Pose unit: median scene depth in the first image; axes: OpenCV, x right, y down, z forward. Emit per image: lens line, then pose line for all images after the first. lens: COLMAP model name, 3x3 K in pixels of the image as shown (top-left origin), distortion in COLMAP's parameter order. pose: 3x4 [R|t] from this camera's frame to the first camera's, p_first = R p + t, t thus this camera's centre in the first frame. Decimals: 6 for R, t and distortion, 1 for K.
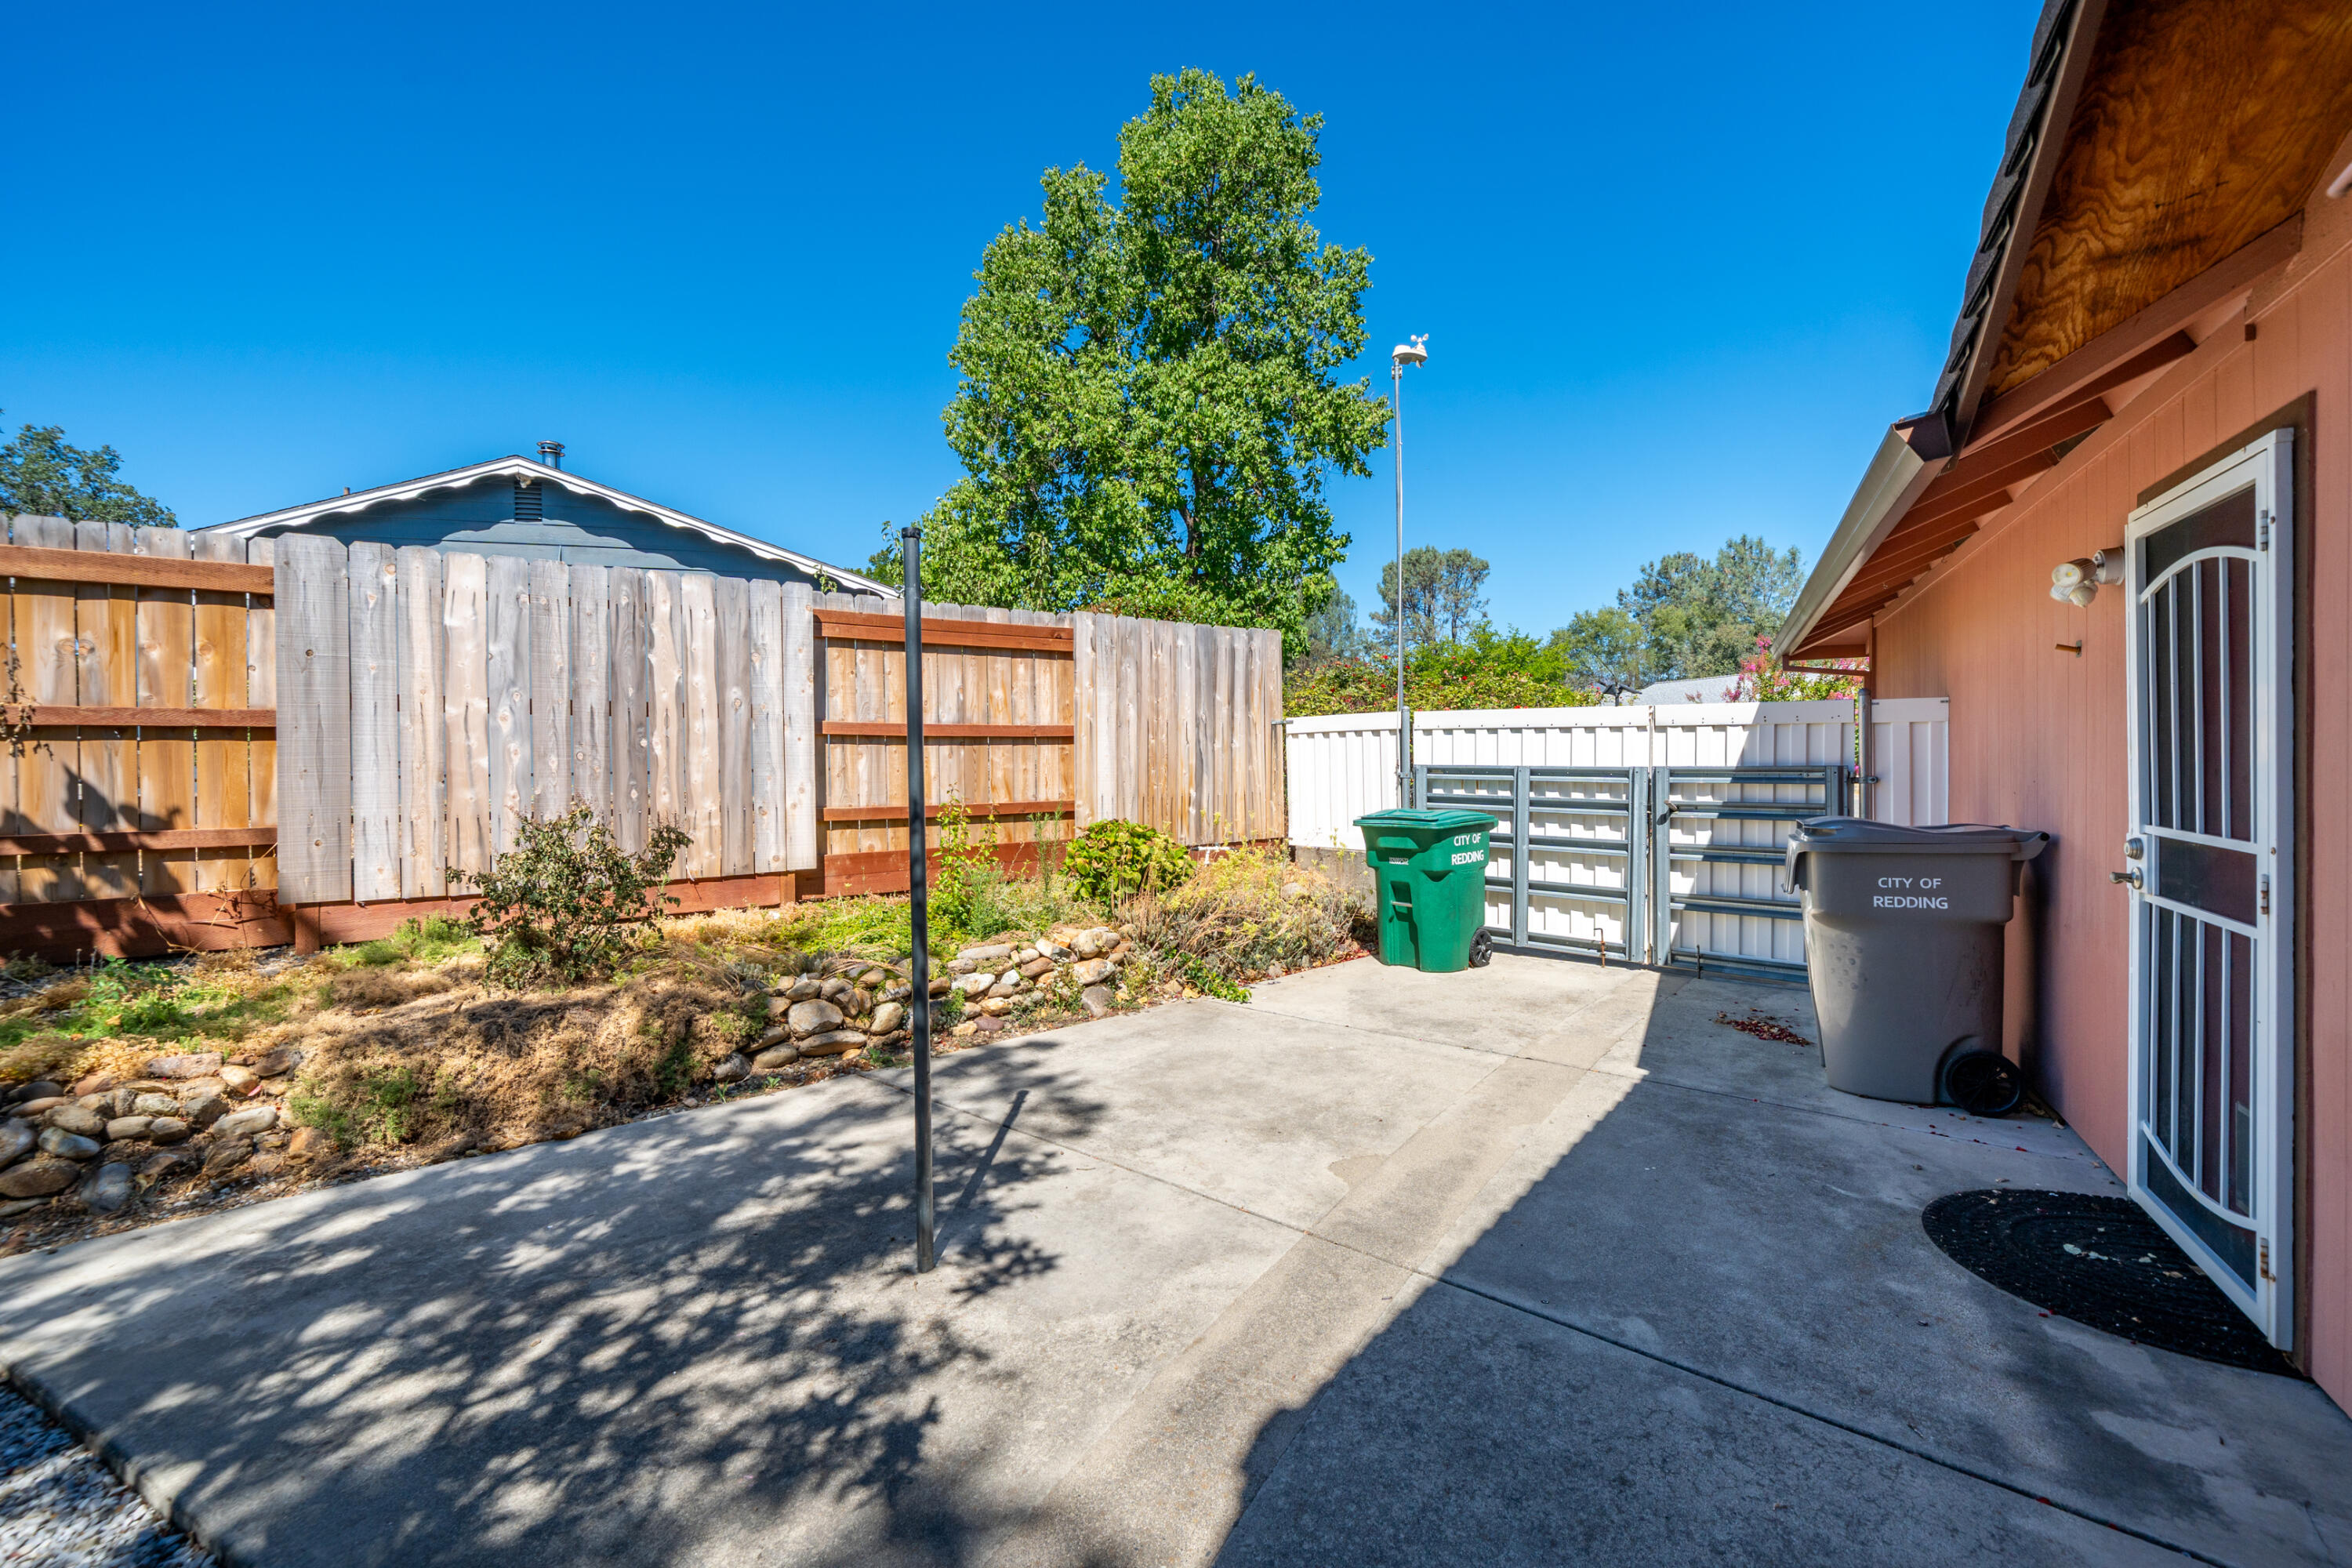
lens RADIAL K [[966.2, 0, 1165.4], [0, 966.2, 771.8], [0, 0, 1]] dist [0.006171, 0.000524]
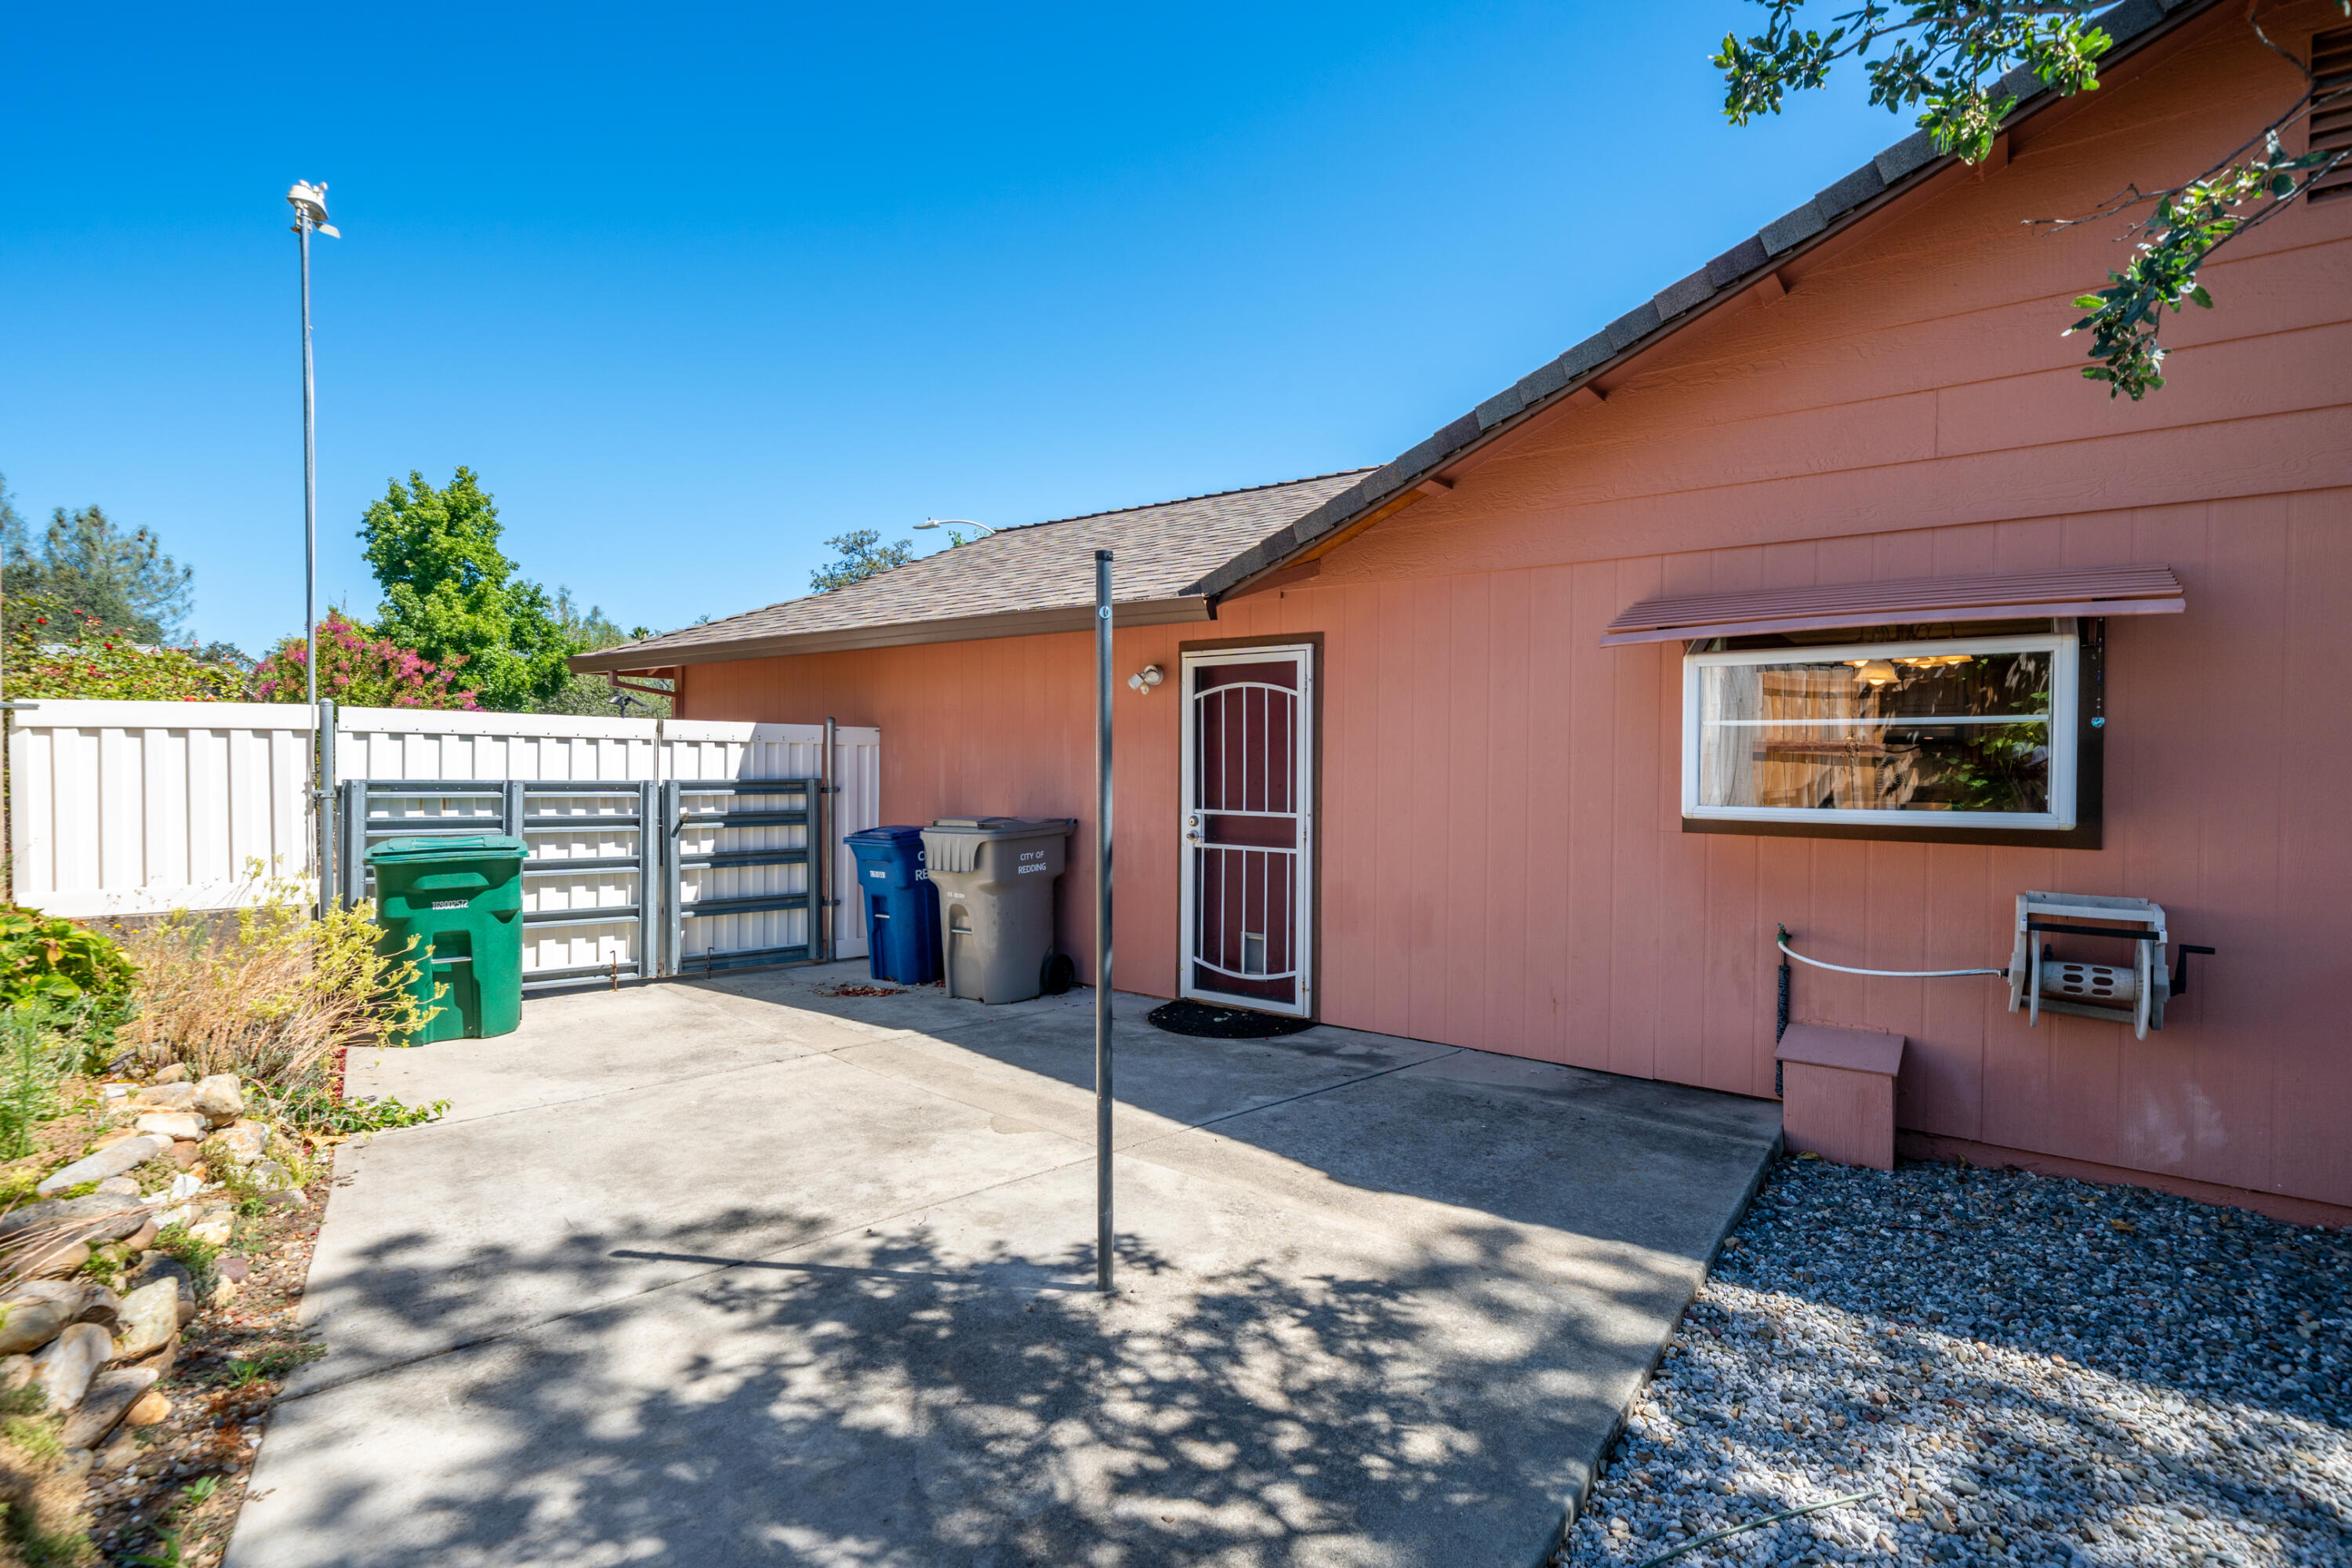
lens RADIAL K [[1085.6, 0, 1165.4], [0, 1085.6, 786.0], [0, 0, 1]] dist [0.000391, 0.001150]
pose [[0.167008, -0.012499, 0.985876, -0.814082], [0.007912, 0.999904, 0.011336, -0.012515], [-0.985924, 0.005907, 0.167091, 0.454866]]
